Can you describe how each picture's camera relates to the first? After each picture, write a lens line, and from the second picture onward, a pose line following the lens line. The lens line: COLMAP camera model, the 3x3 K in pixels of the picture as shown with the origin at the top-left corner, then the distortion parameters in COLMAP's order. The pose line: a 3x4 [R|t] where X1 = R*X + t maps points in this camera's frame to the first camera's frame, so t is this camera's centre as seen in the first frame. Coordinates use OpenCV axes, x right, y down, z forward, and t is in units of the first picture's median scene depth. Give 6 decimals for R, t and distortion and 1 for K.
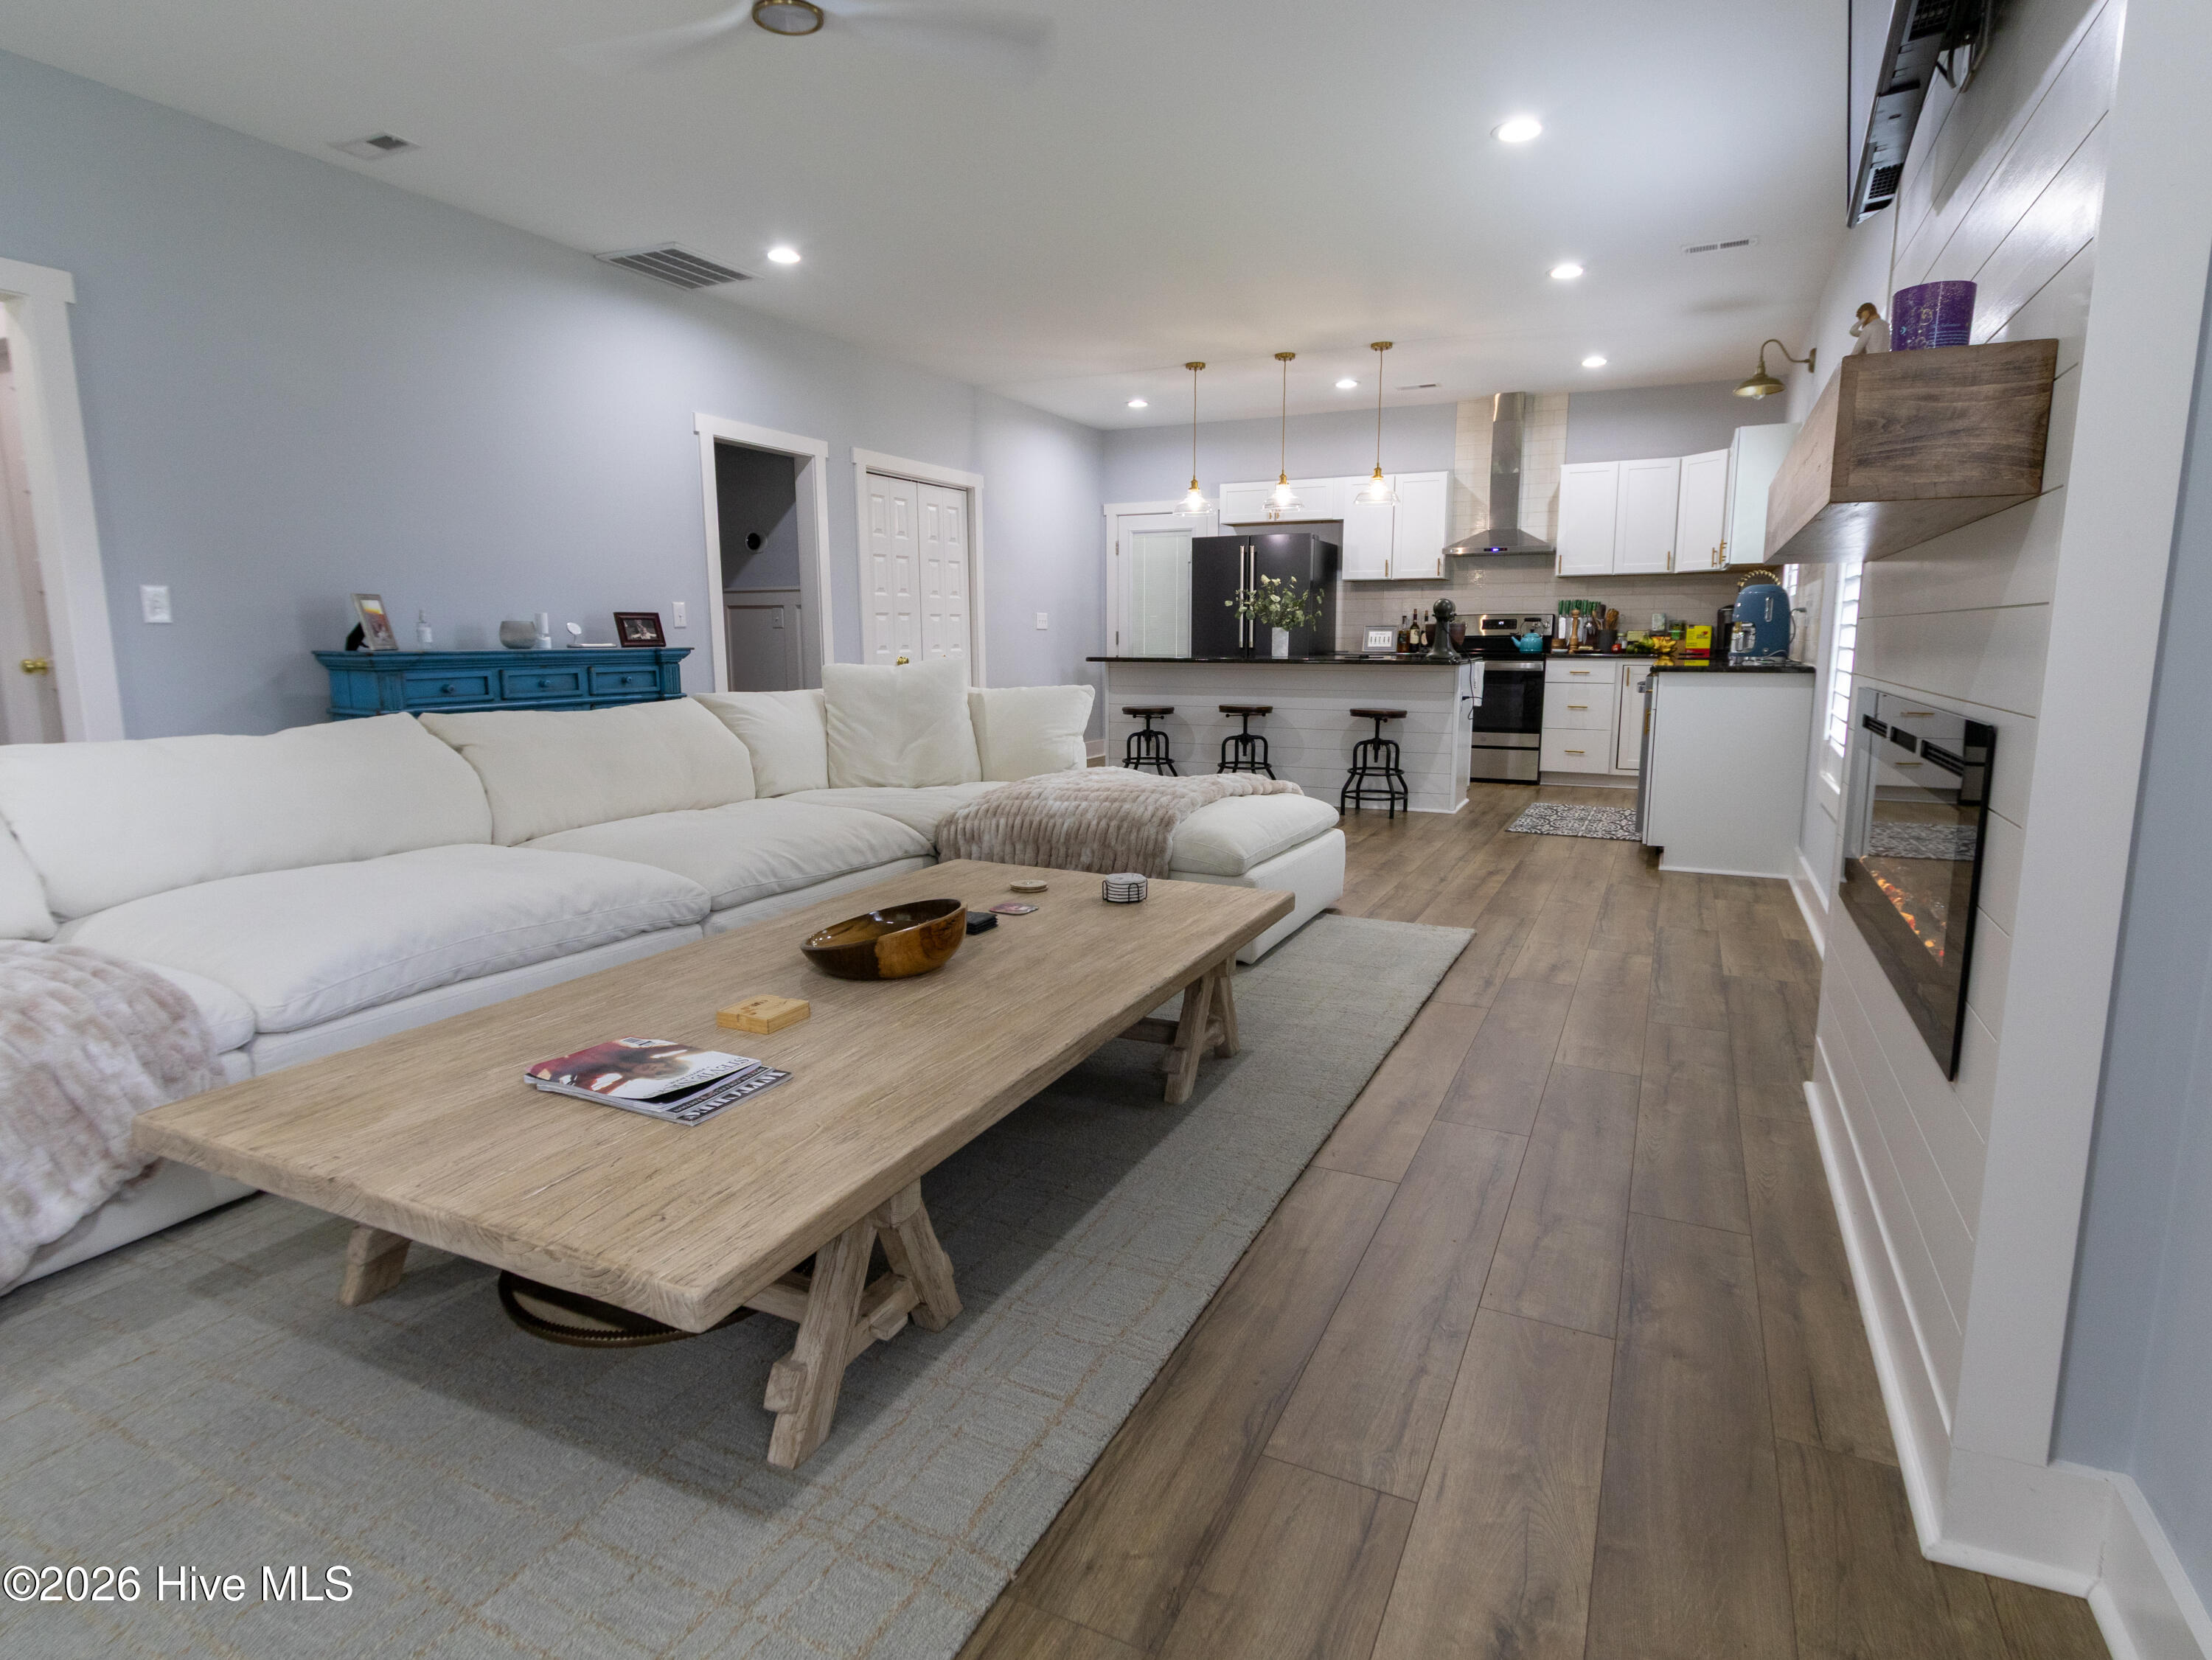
lens RADIAL K [[1185.0, 0, 1111.2], [0, 1185.0, 825.3], [0, 0, 1]] dist [0.003774, 0.001263]
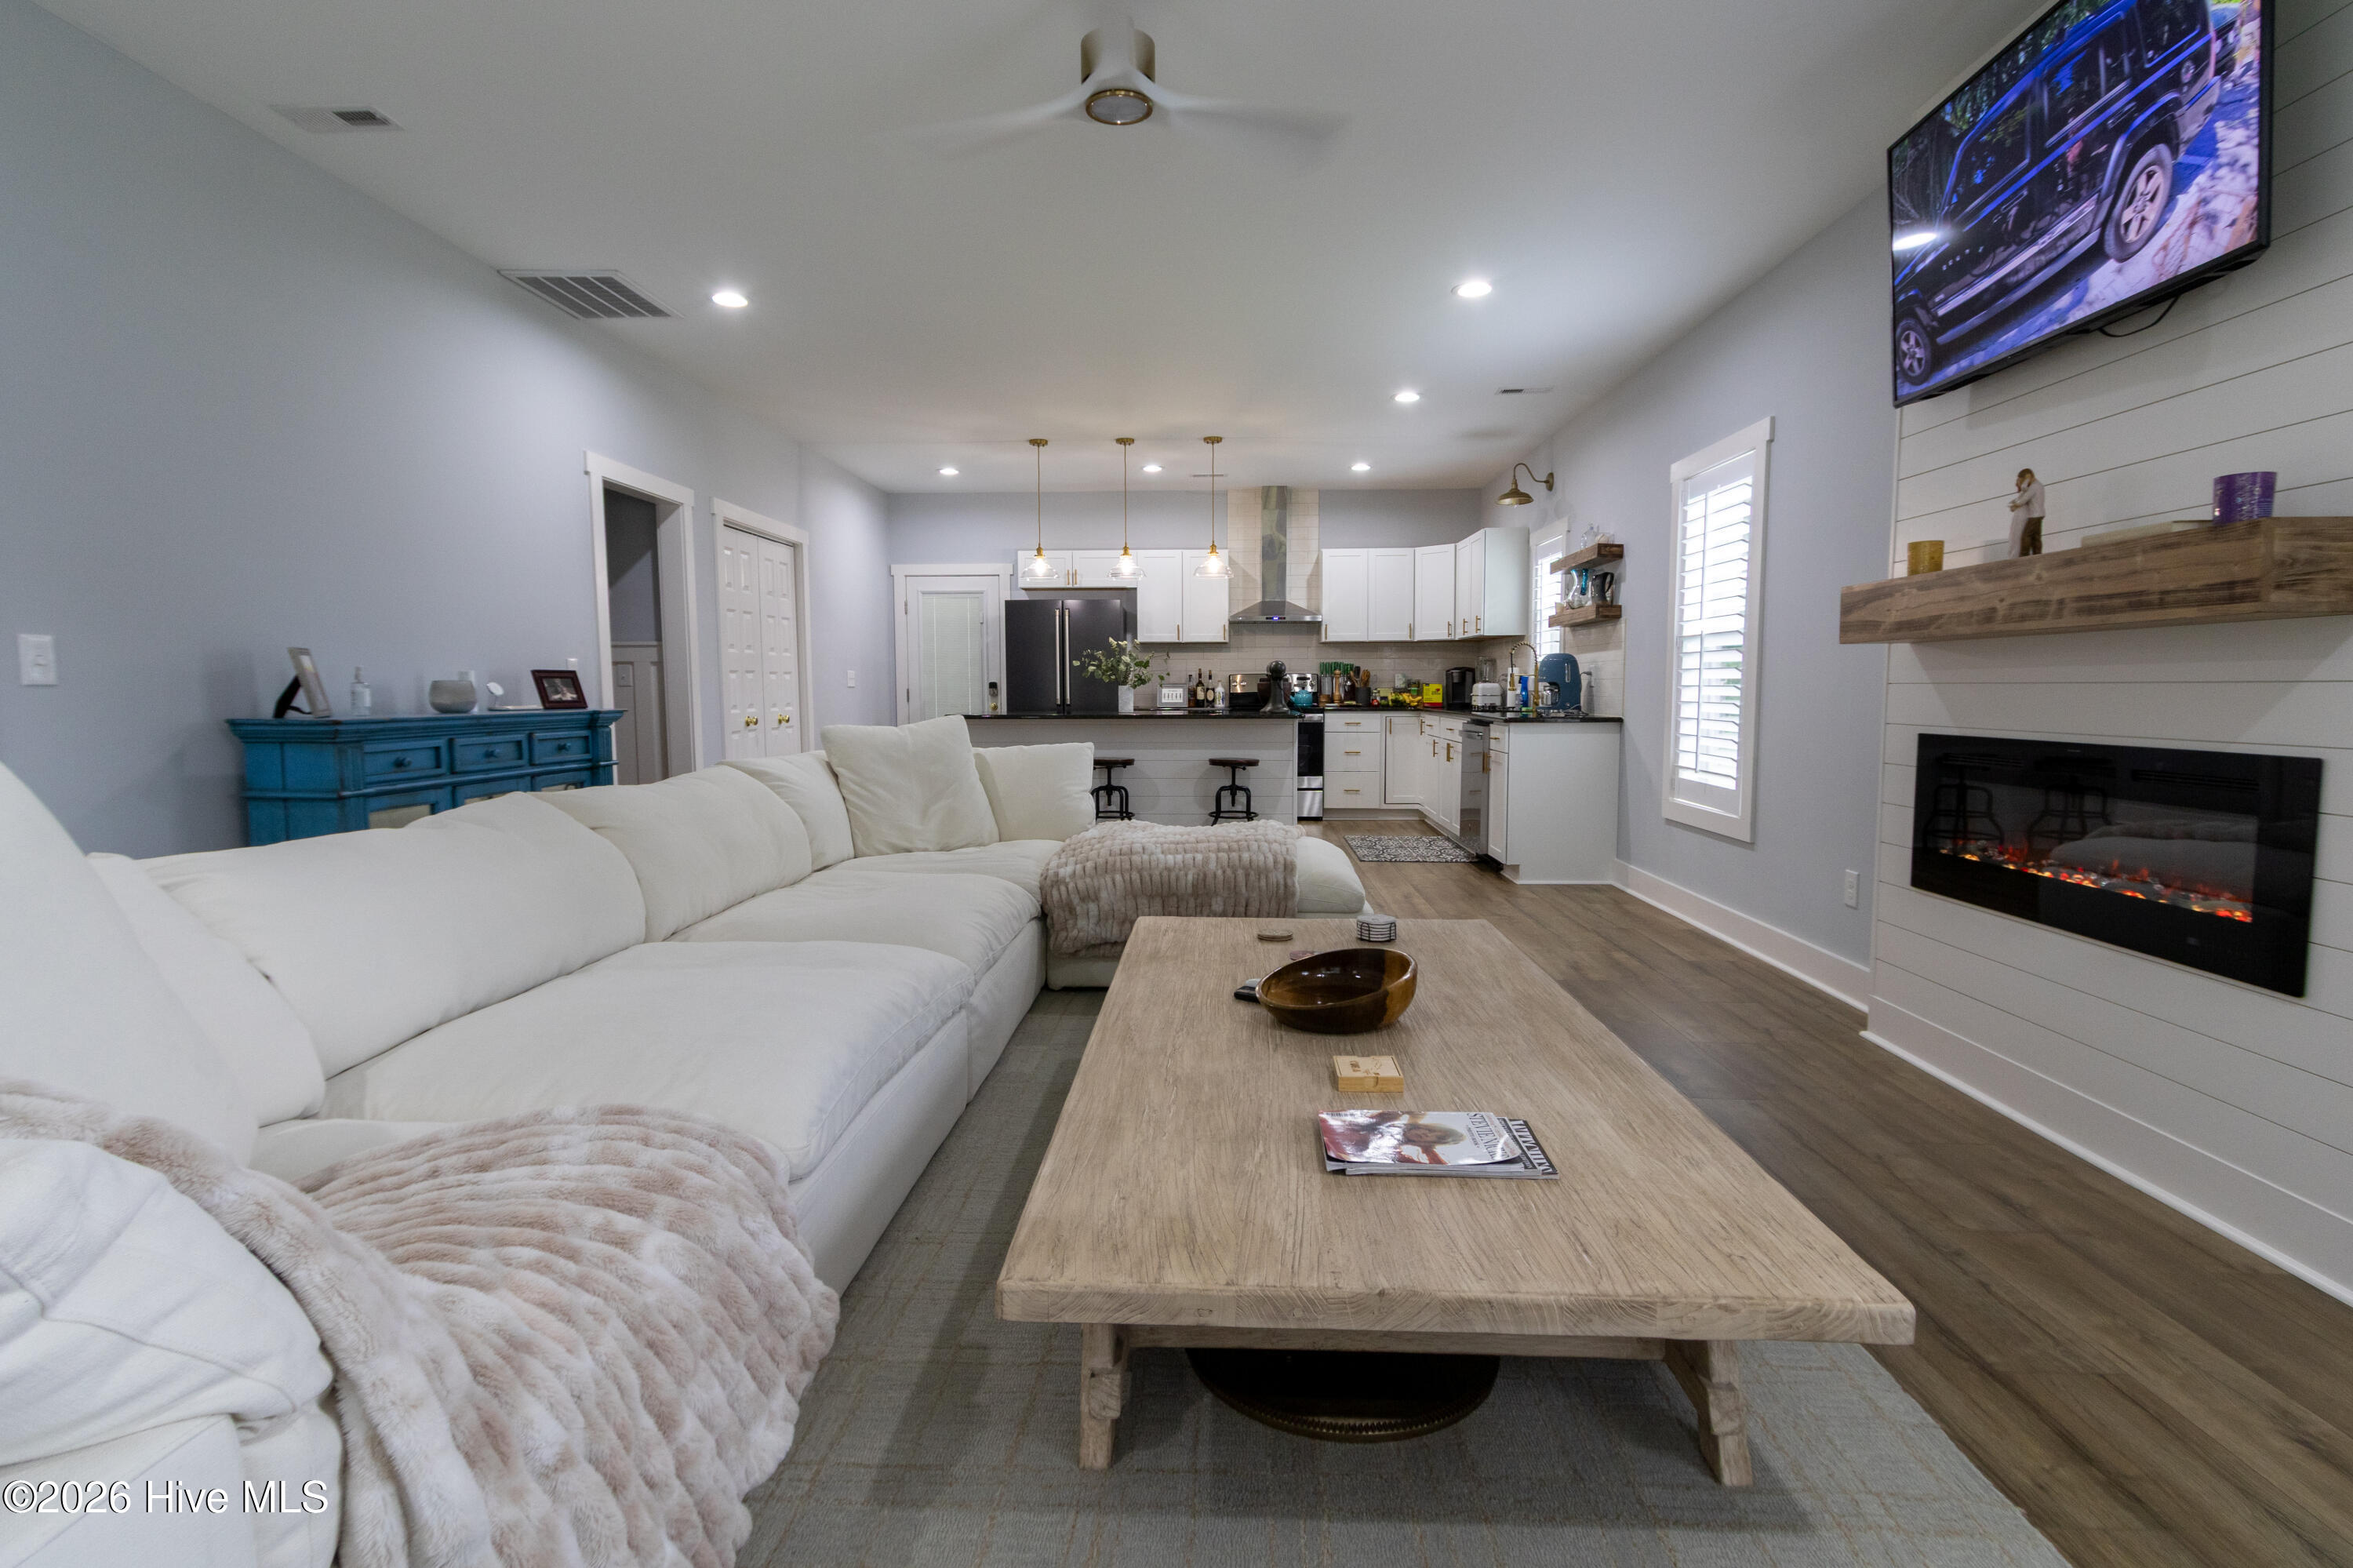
lens RADIAL K [[1131.4, 0, 1176.5], [0, 1131.4, 784.0], [0, 0, 1]] dist [0.000976, 0.000555]
pose [[0.919877, -0.033907, 0.390738, -0.207573], [0.063482, 0.995991, -0.063022, -0.009223], [-0.387035, 0.082777, 0.918342, 0.040833]]
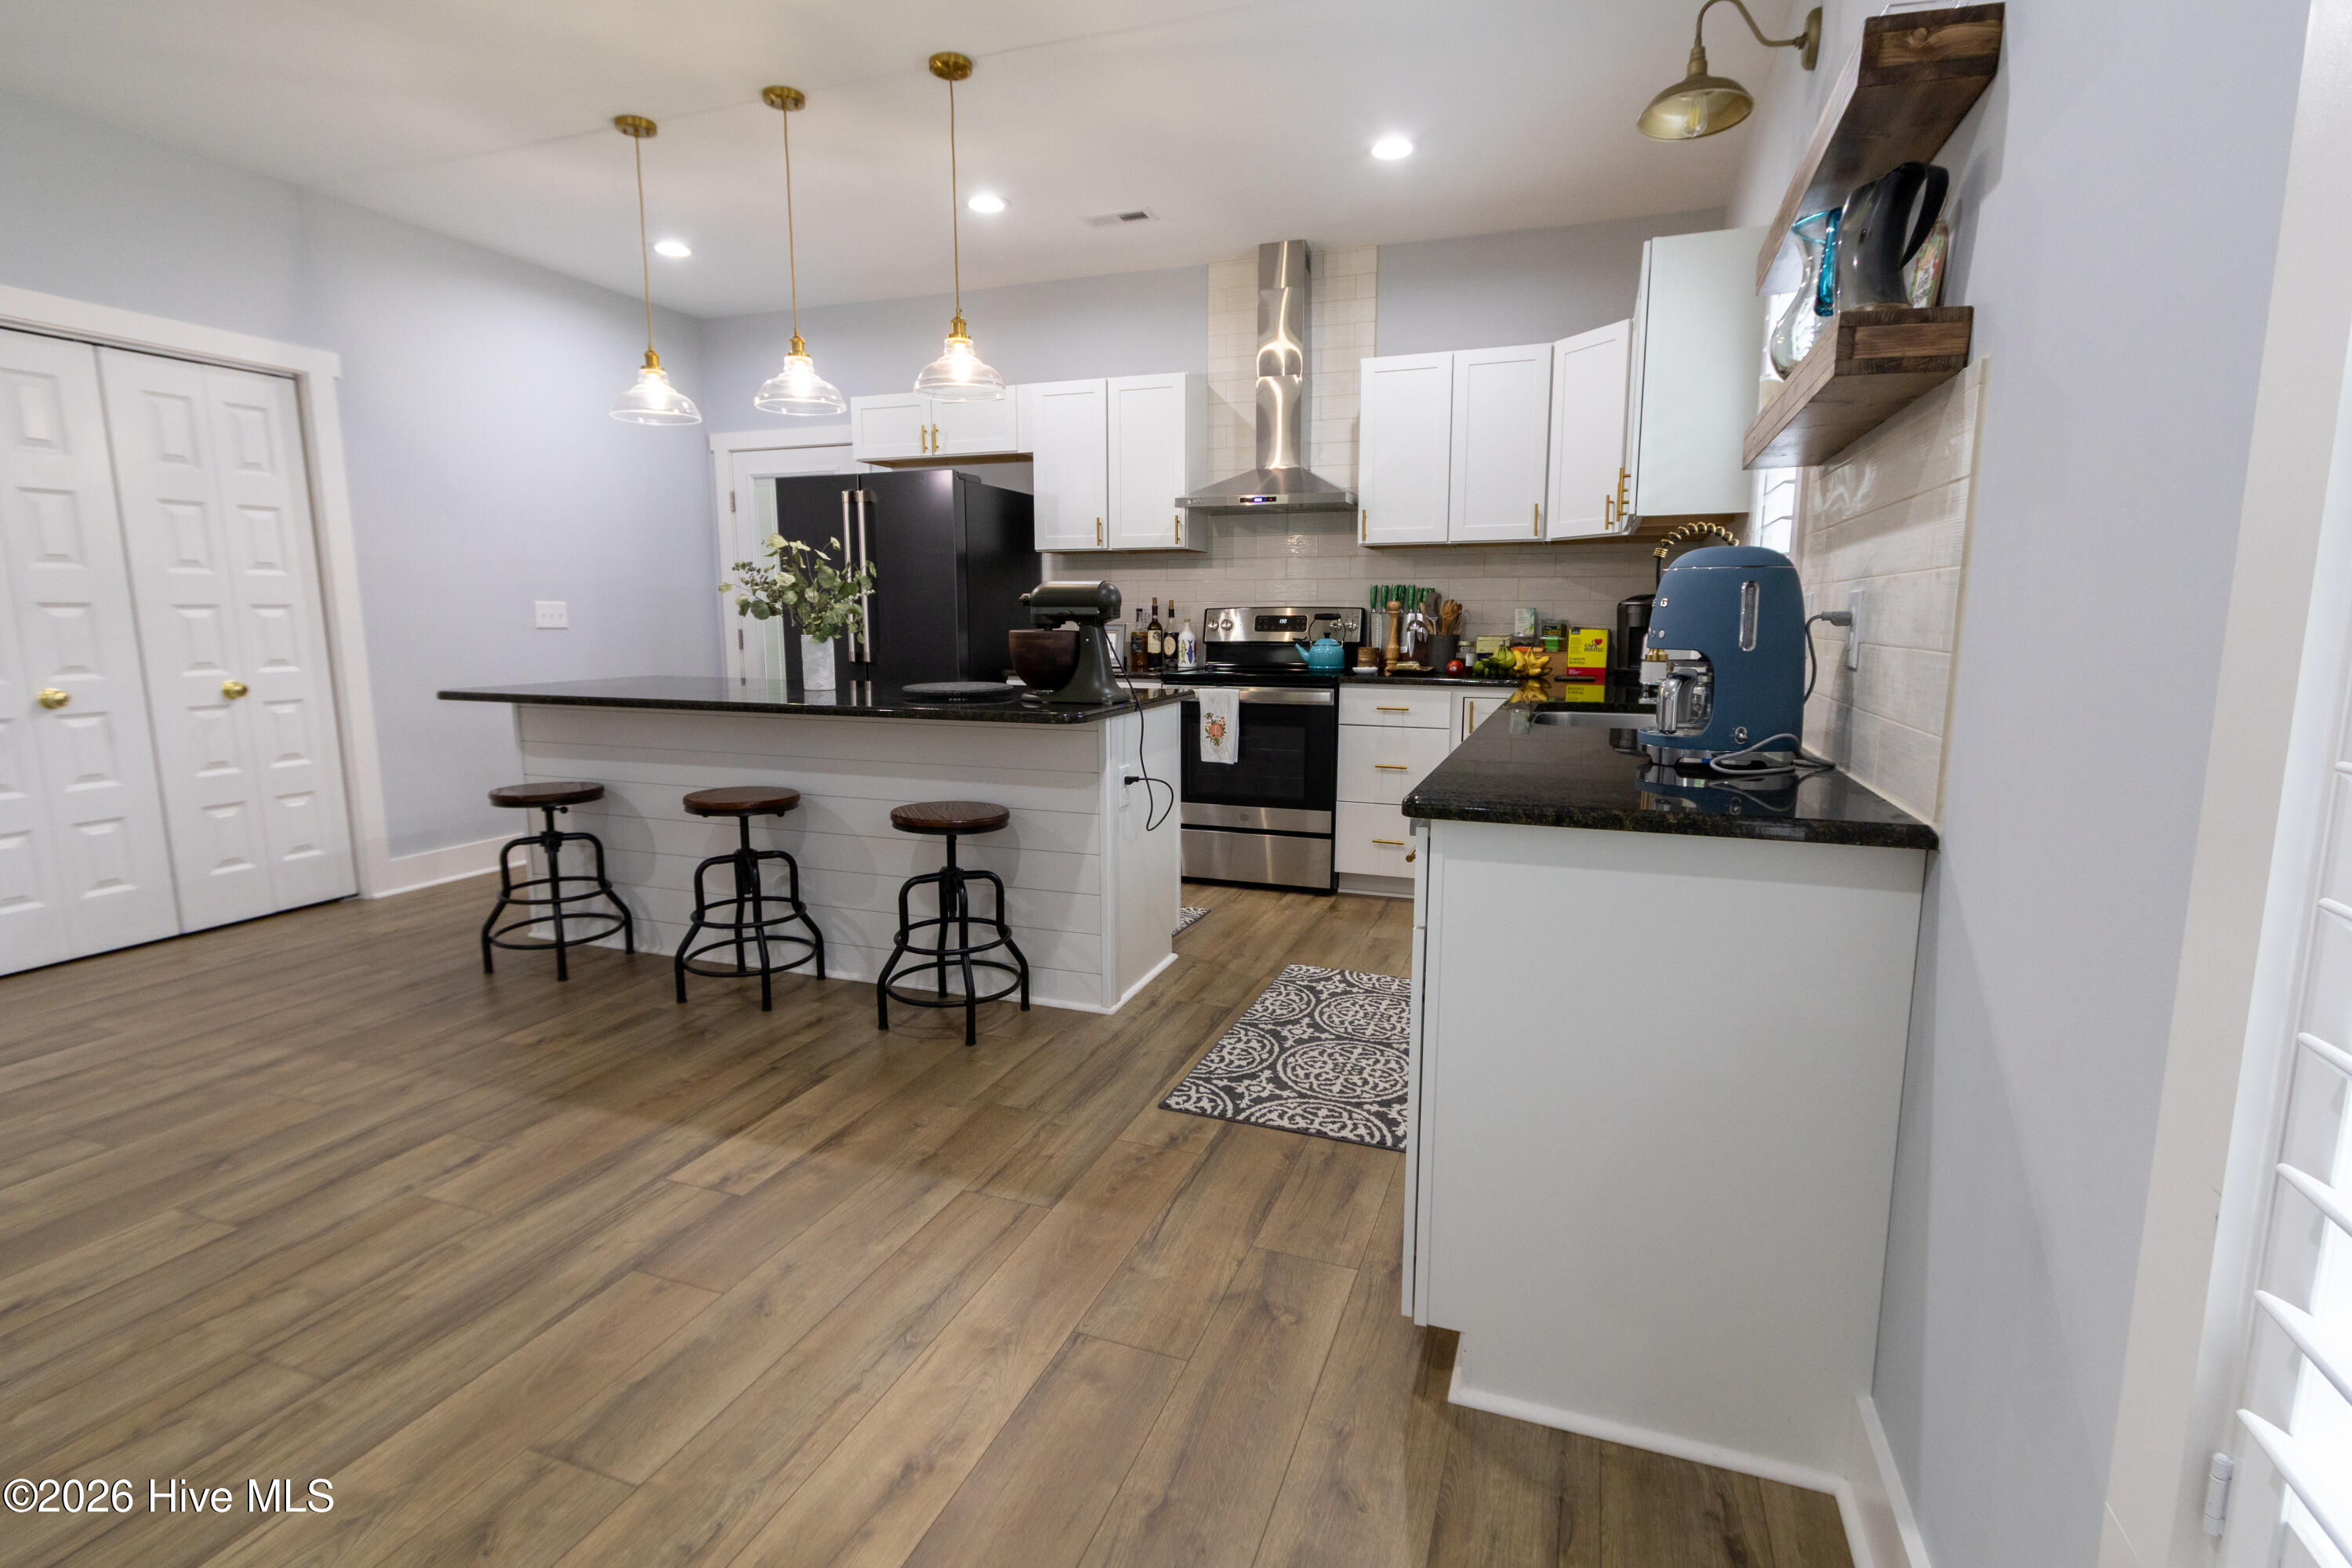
lens RADIAL K [[1118.6, 0, 1176.0], [0, 1118.6, 784.0], [0, 0, 1]] dist [0.000597, -0.000789]
pose [[0.995861, -0.010572, 0.090272, 0.239127], [0.011401, 0.999897, -0.008670, -0.088736], [-0.090171, 0.009663, 0.995879, 0.462656]]
